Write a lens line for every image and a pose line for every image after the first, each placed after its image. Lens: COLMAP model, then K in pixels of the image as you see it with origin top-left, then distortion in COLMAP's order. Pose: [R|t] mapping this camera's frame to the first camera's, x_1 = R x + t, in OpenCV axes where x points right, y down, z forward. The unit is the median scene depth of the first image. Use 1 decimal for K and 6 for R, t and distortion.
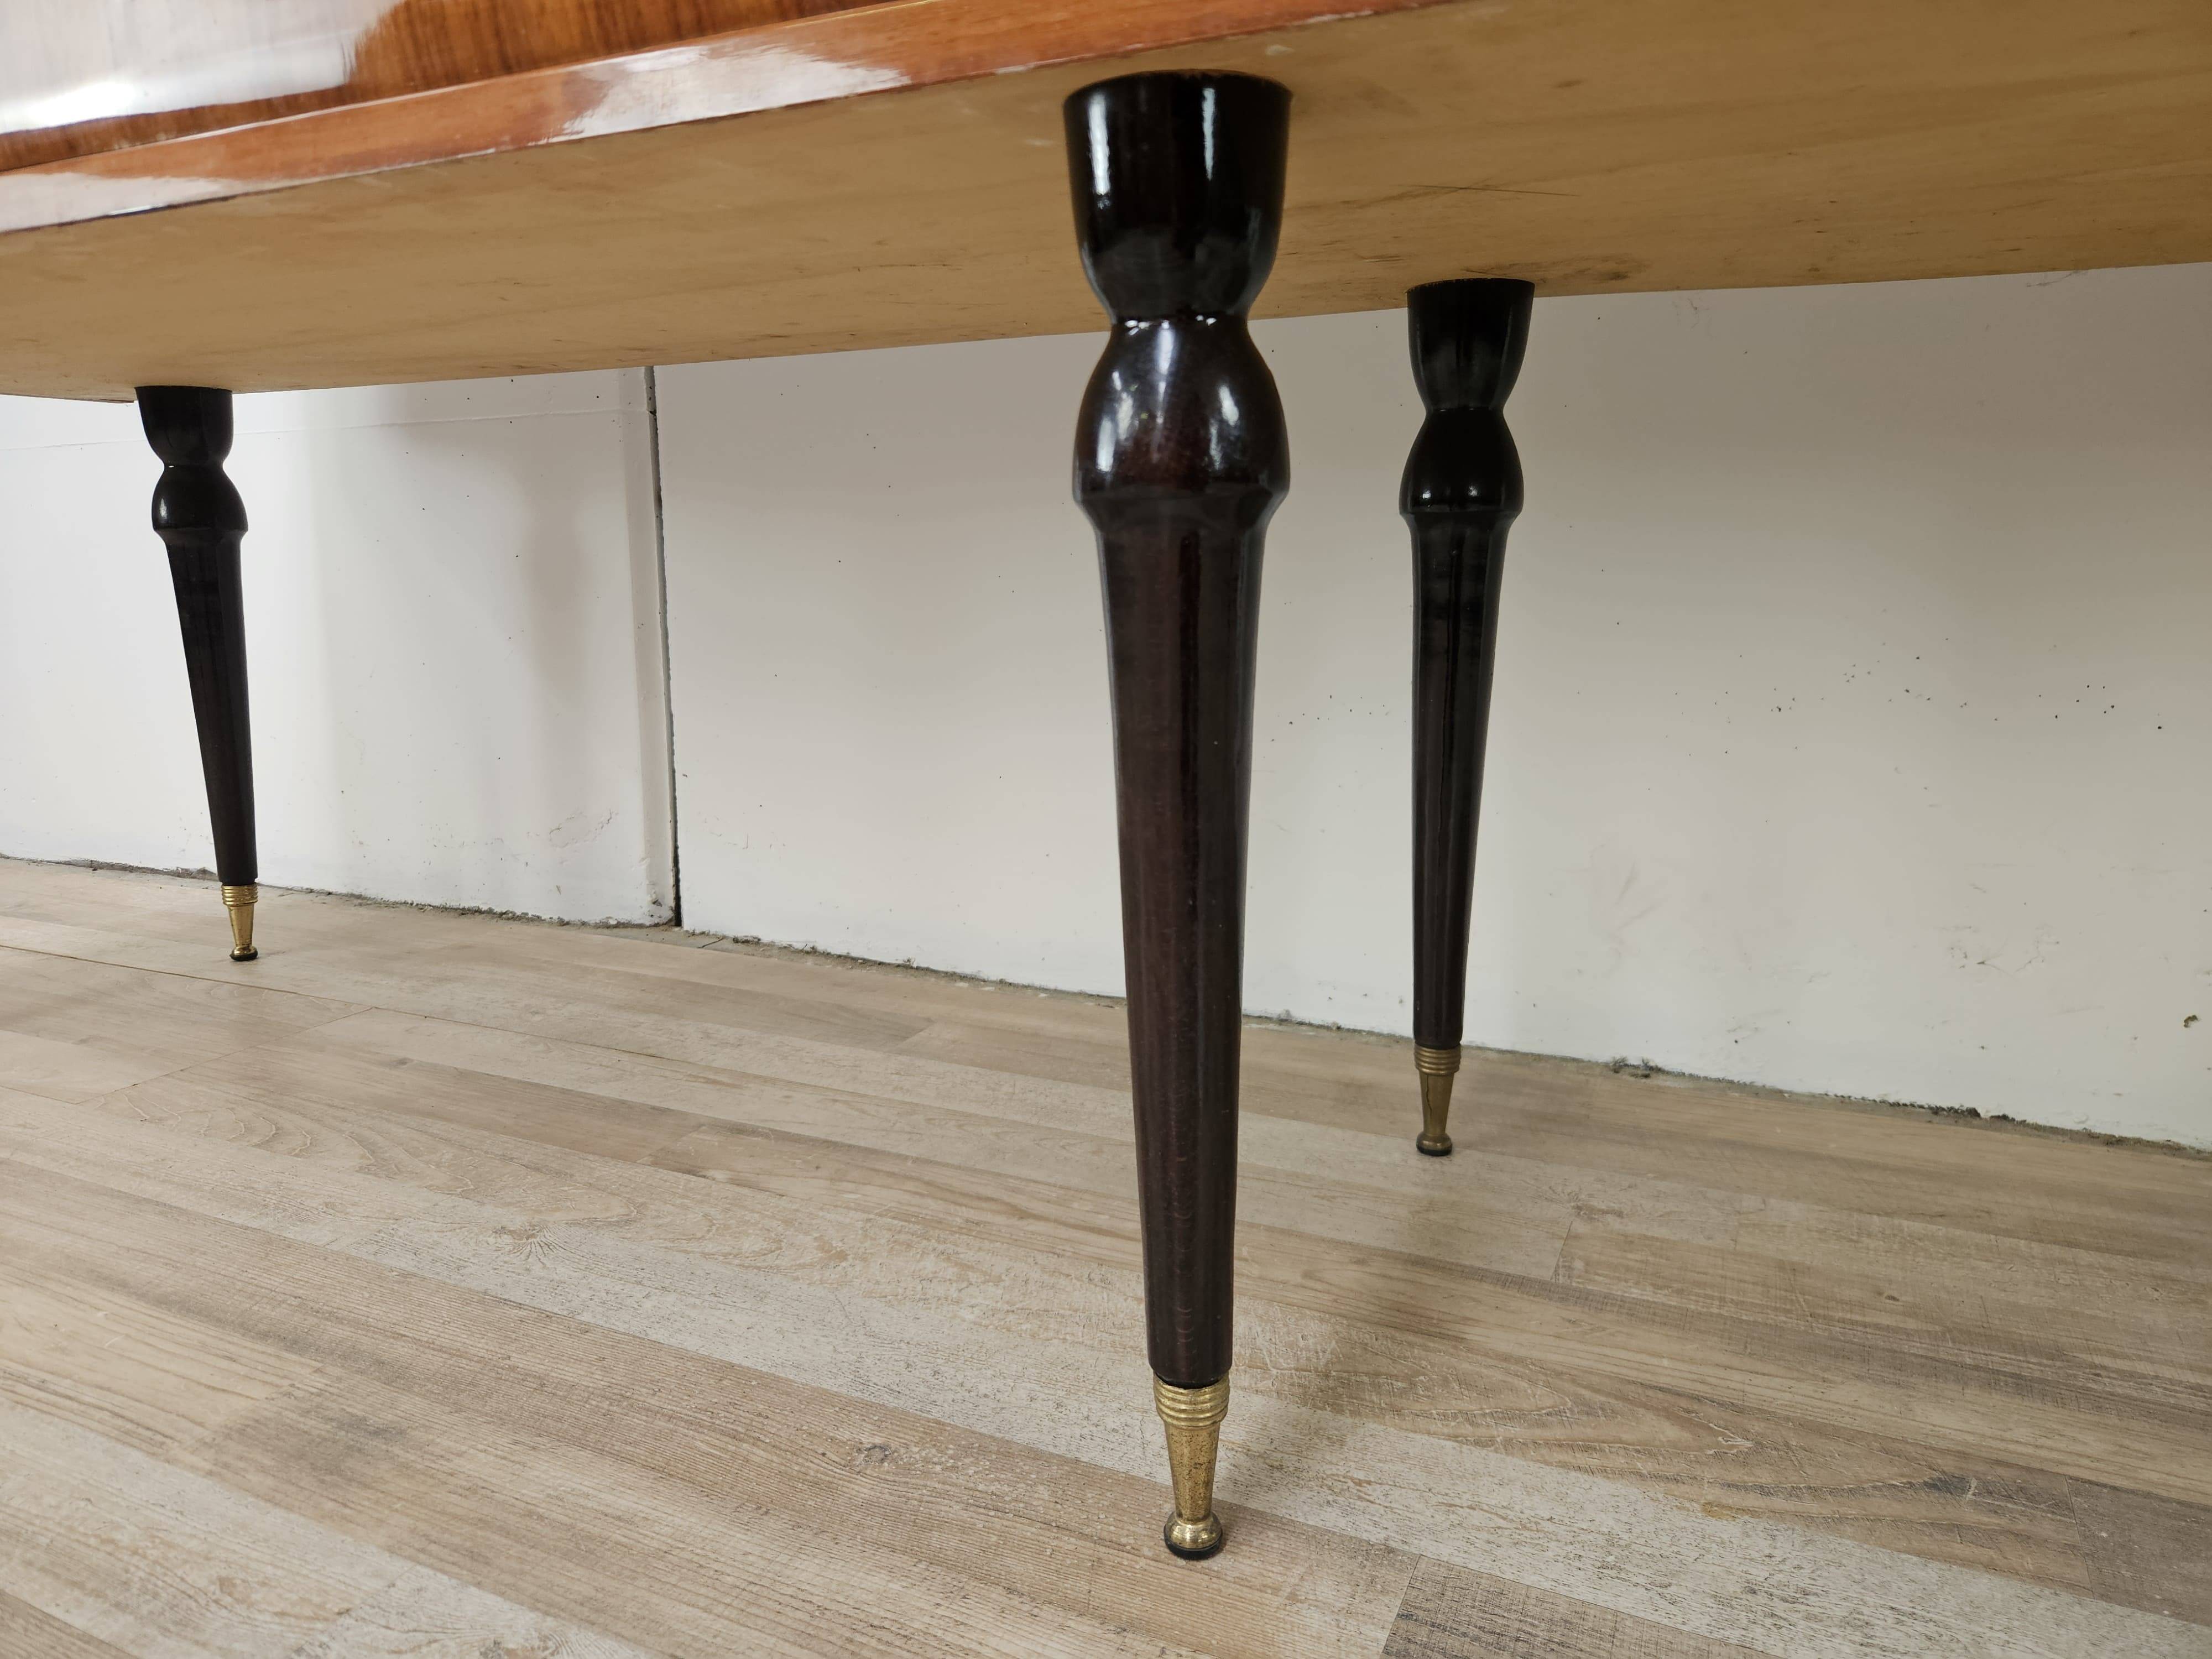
lens RADIAL K [[1503.6, 0, 1090.9], [0, 1503.6, 822.7], [0, 0, 1]] dist [0.048003, -0.050496]
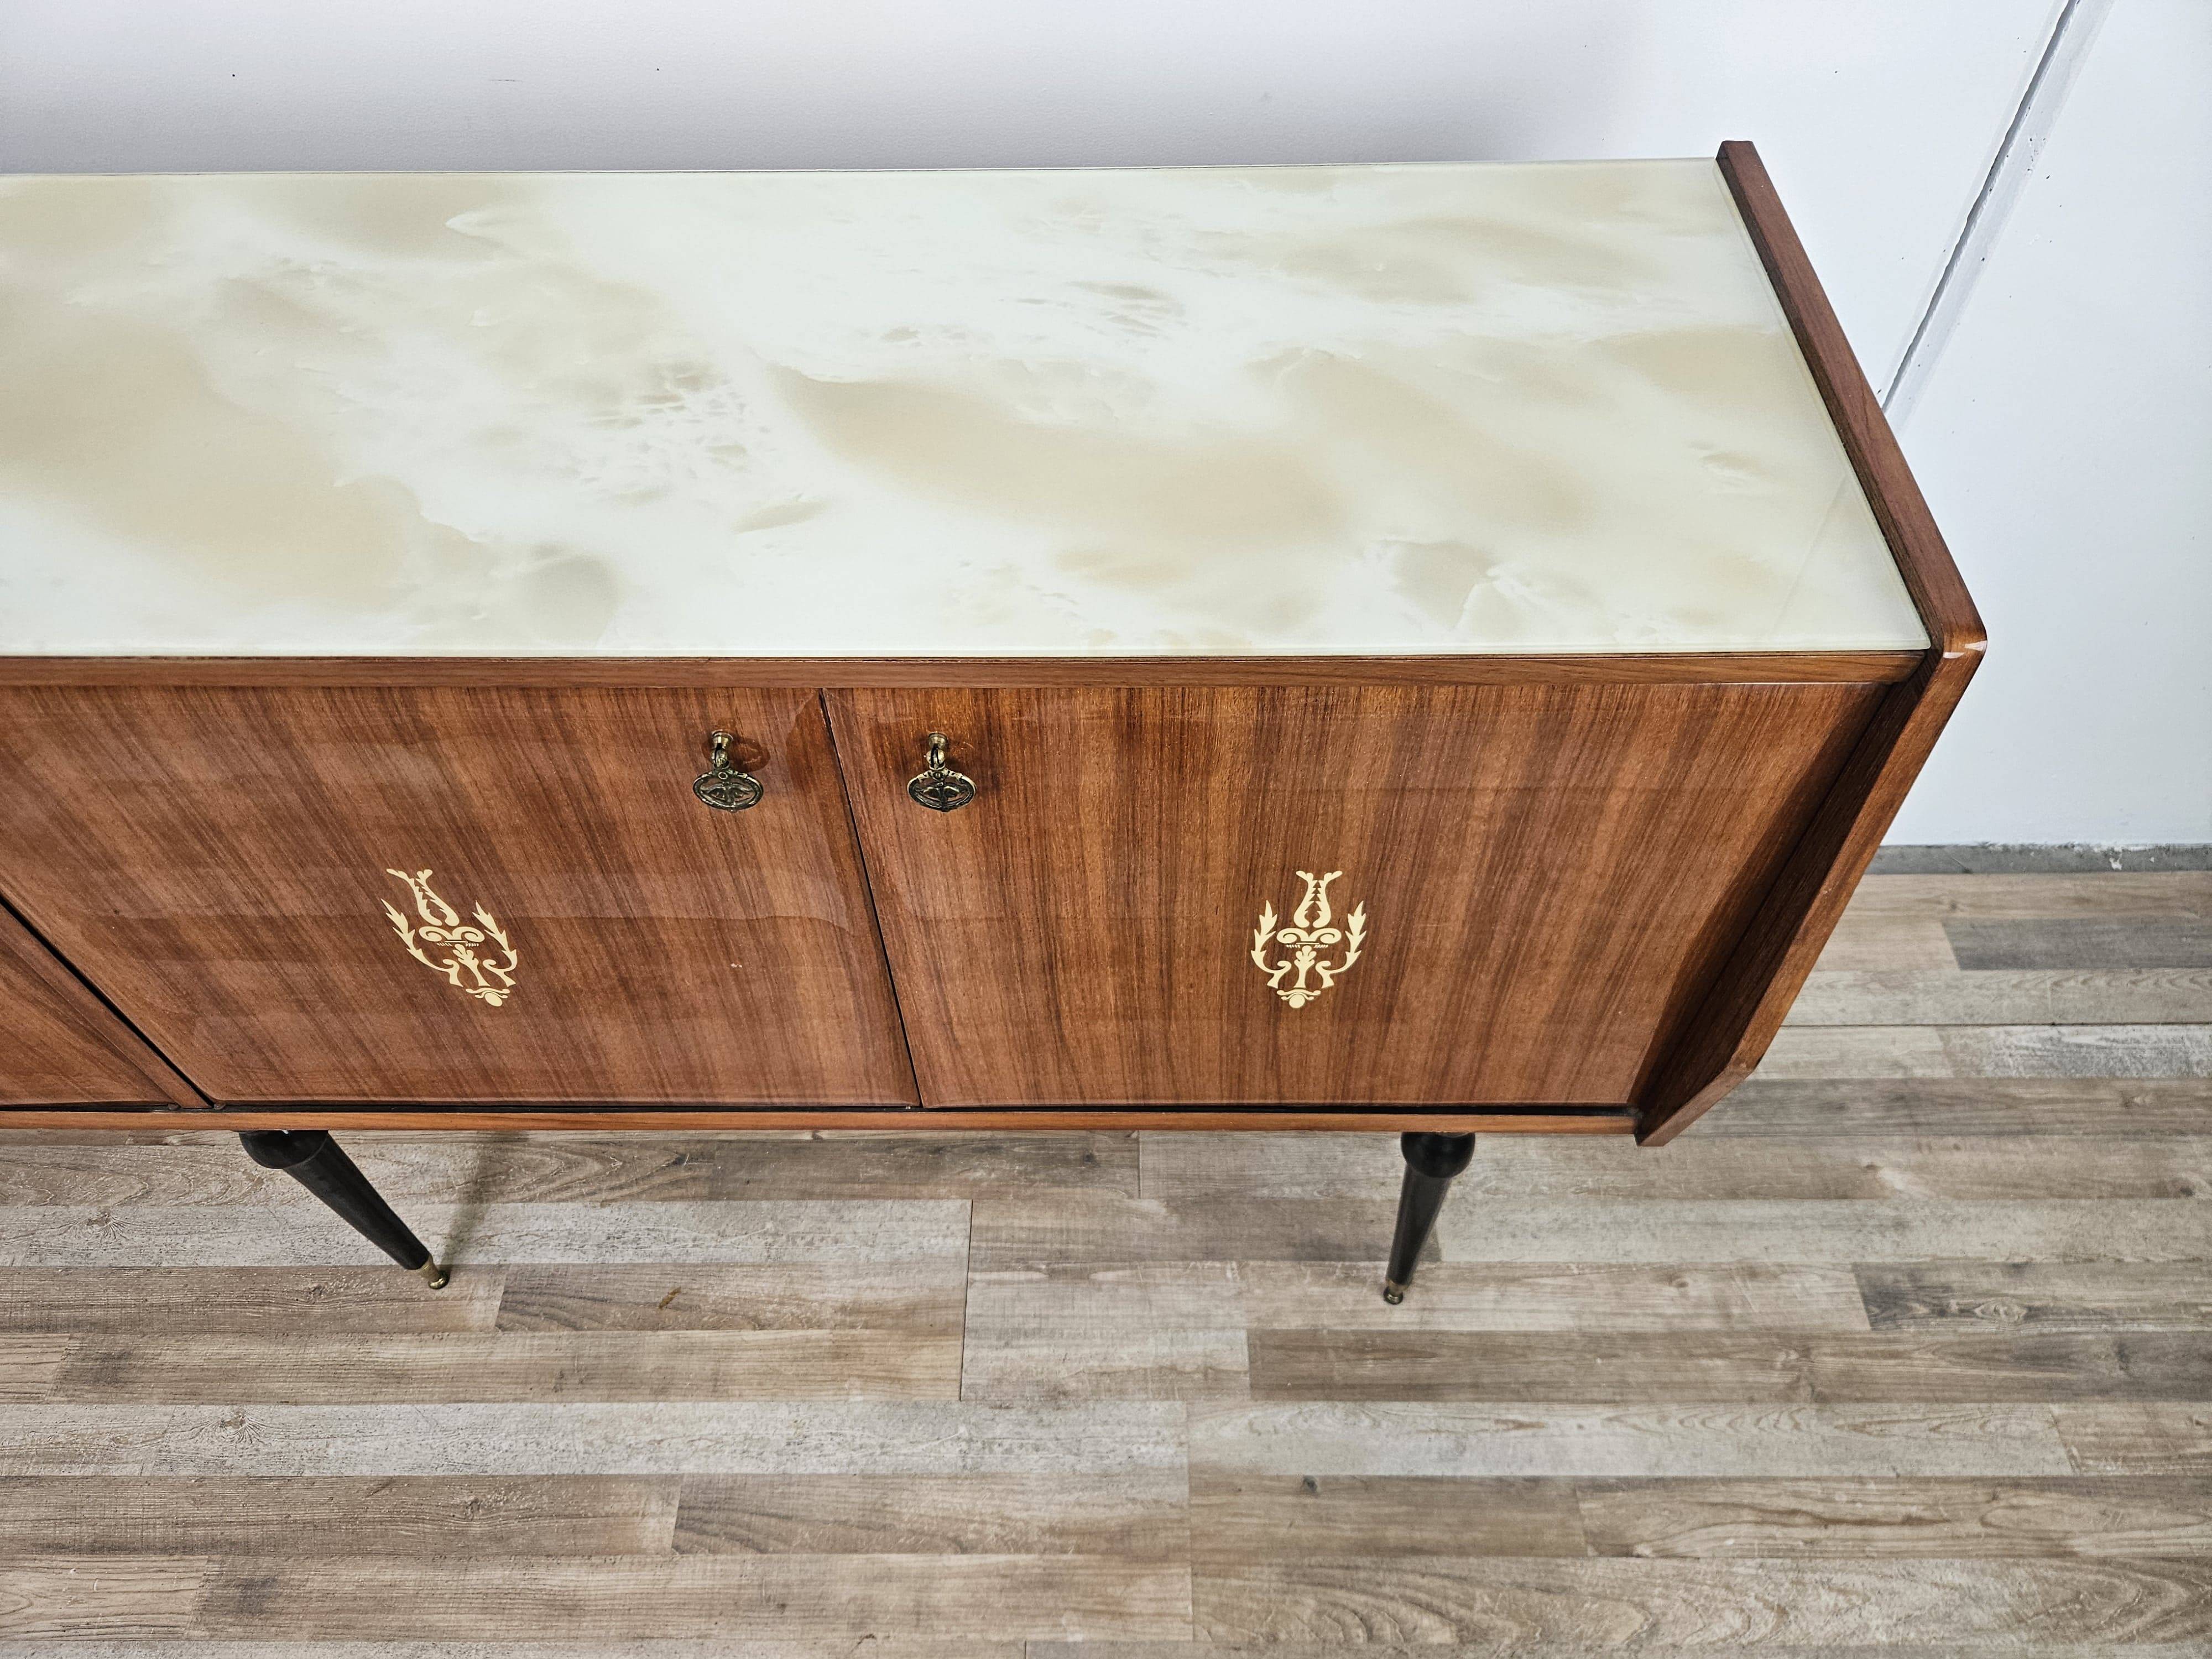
lens RADIAL K [[1499.3, 0, 1098.4], [0, 1499.3, 821.5], [0, 0, 1]] dist [0.058423, -0.056621]
pose [[0.902947, -0.345594, 0.255444, 0.614220], [0.089510, 0.732602, 0.674746, -1.636692], [-0.420327, -0.586395, 0.692435, -0.866411]]
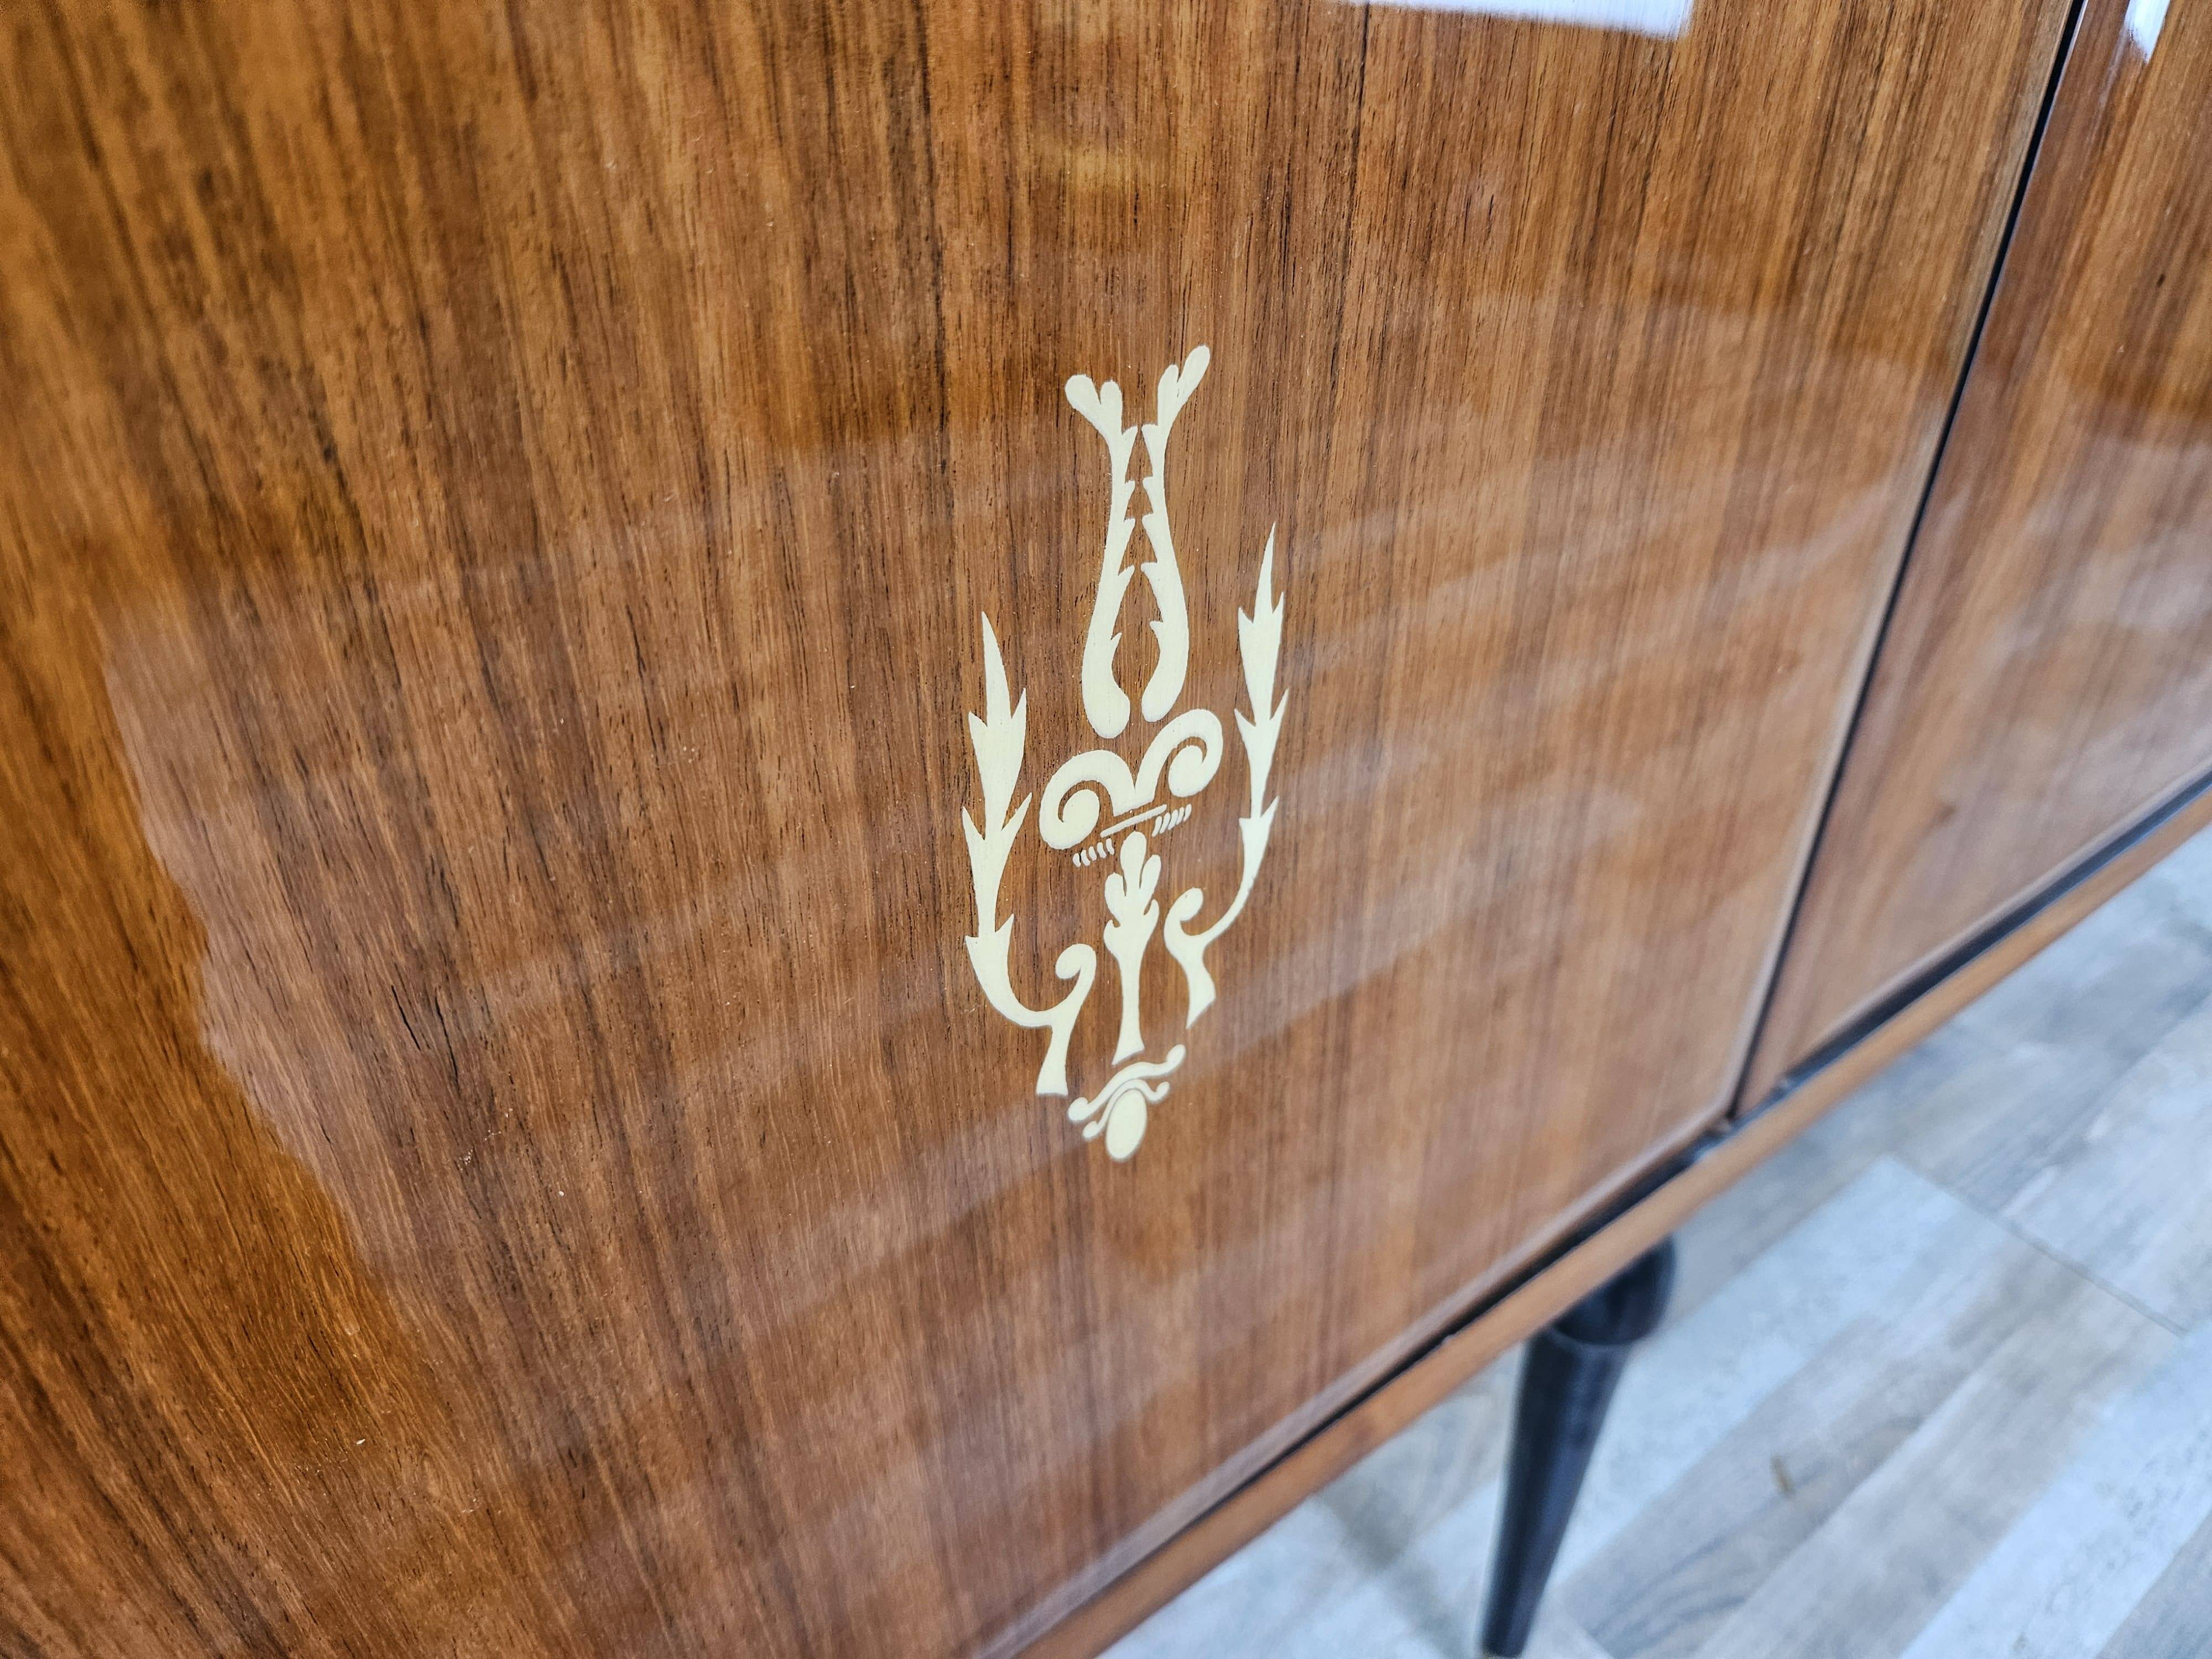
lens RADIAL K [[1577.1, 0, 1101.9], [0, 1577.1, 823.4], [0, 0, 1]] dist [-0.000700, -0.006181]
pose [[0.450384, -0.493285, 0.744193, -0.667514], [0.160408, 0.864661, 0.476058, -0.892901], [-0.878307, -0.095034, 0.468556, 0.497407]]
